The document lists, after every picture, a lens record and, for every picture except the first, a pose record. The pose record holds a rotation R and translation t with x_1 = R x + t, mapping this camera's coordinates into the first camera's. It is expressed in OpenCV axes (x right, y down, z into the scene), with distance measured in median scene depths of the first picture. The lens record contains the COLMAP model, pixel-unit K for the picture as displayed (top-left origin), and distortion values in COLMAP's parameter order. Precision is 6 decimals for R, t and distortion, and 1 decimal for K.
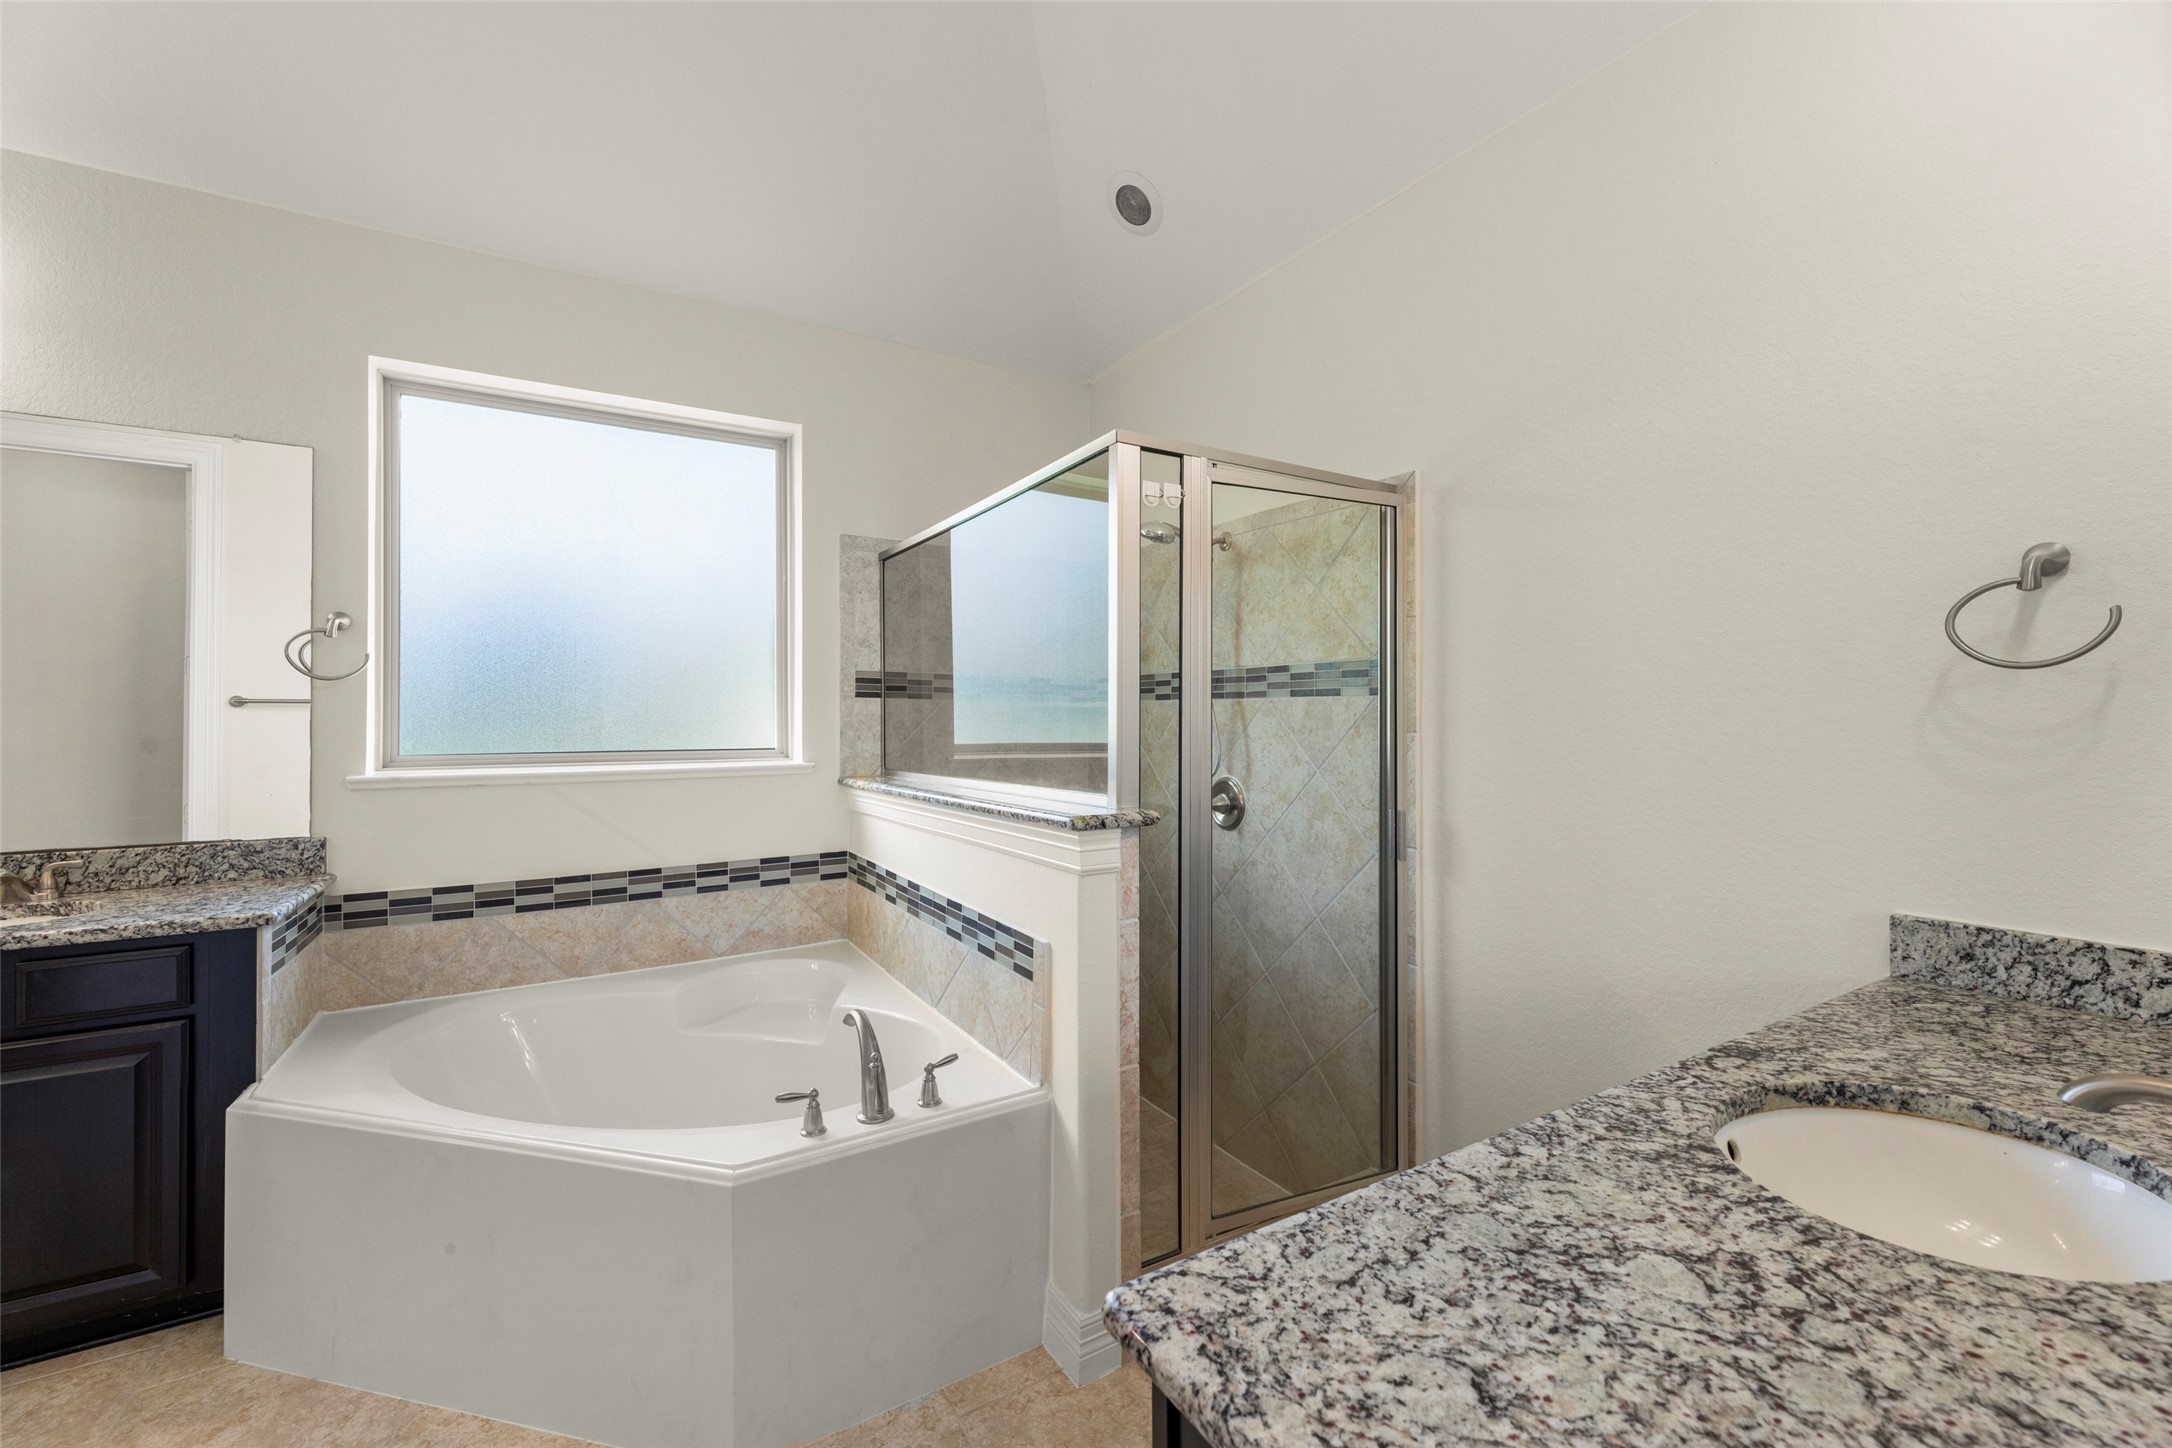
lens RADIAL K [[880.1, 0, 1082.8], [0, 880.1, 718.9], [0, 0, 1]] dist [0.000403, -0.000133]
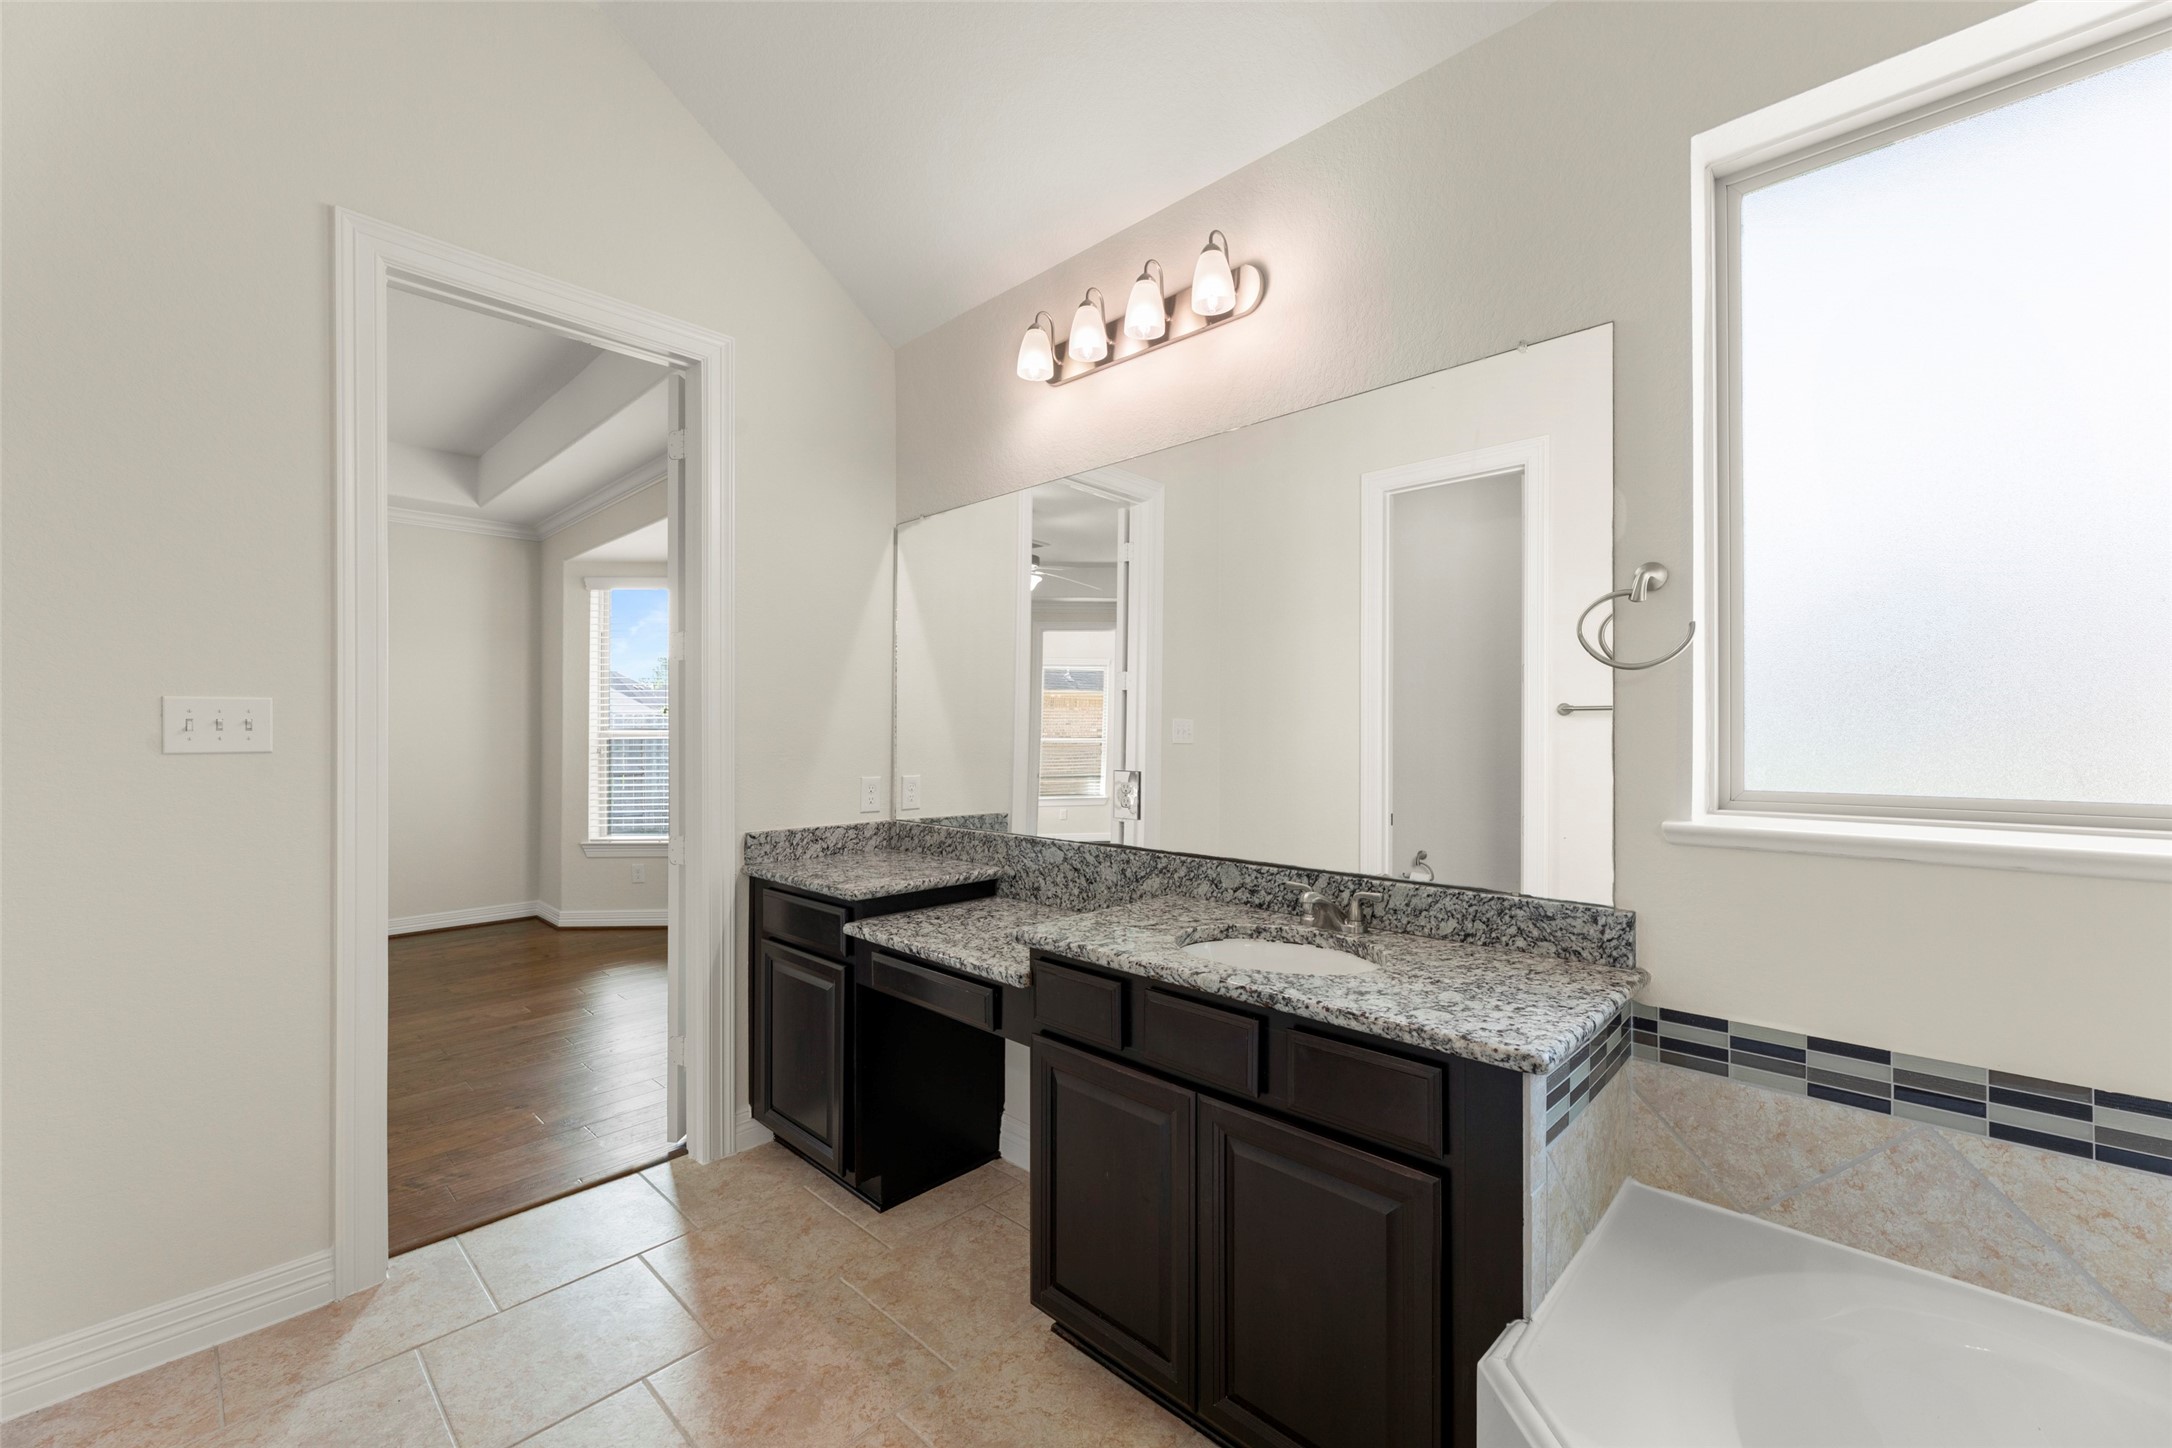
lens RADIAL K [[880.1, 0, 1076.7], [0, 880.1, 715.3], [0, 0, 1]] dist [0.000403, -0.000133]
pose [[0.265535, -0.011404, -0.964034, -0.351886], [-0.001645, 0.999923, -0.012282, -0.002496], [0.964100, 0.004847, 0.265496, 0.443203]]
